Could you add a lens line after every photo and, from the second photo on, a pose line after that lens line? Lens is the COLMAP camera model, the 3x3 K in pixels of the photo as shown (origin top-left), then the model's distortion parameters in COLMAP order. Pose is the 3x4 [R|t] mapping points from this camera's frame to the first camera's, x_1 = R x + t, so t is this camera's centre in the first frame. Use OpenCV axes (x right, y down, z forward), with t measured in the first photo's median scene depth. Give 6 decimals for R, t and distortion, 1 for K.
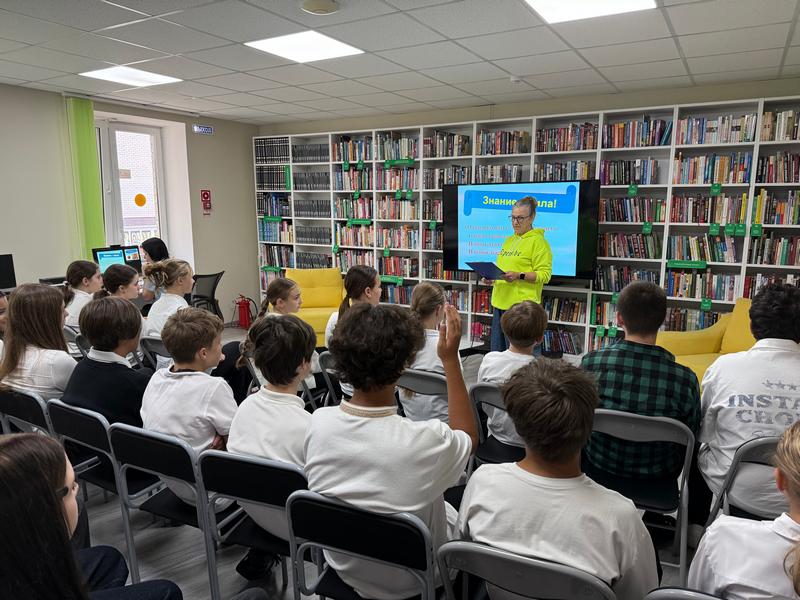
lens RADIAL K [[554.9, 0, 400.0], [0, 554.9, 300.0], [0, 0, 1]] dist [0.144118, -0.186669]
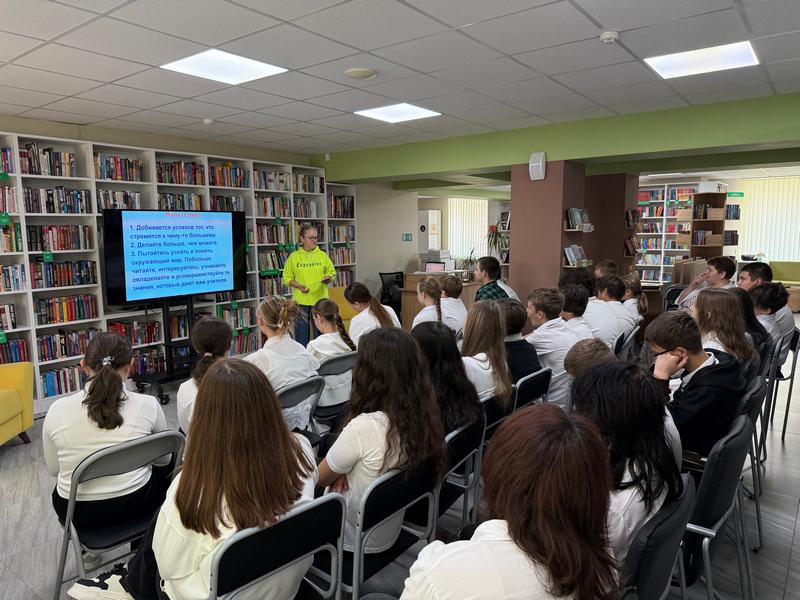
lens RADIAL K [[571.7, 0, 400.0], [0, 571.7, 300.0], [0, 0, 1]] dist [-0.005501, -0.004653]
pose [[0.109516, -0.125238, 0.986064, -0.693191], [0.179051, 0.978289, 0.104364, -0.067405], [-0.977725, 0.165126, 0.129562, 0.397228]]
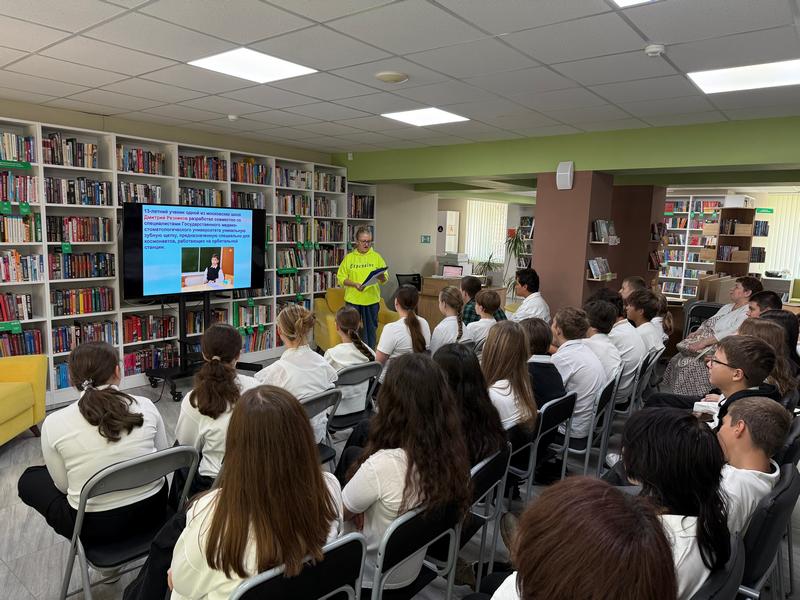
lens RADIAL K [[570.0, 0, 400.0], [0, 570.0, 300.0], [0, 0, 1]] dist [-0.000305, -0.004129]
pose [[0.136550, -0.125830, 0.982609, -0.676299], [0.136664, 0.984809, 0.107119, -0.082122], [-0.981161, 0.119661, 0.151672, 0.406768]]
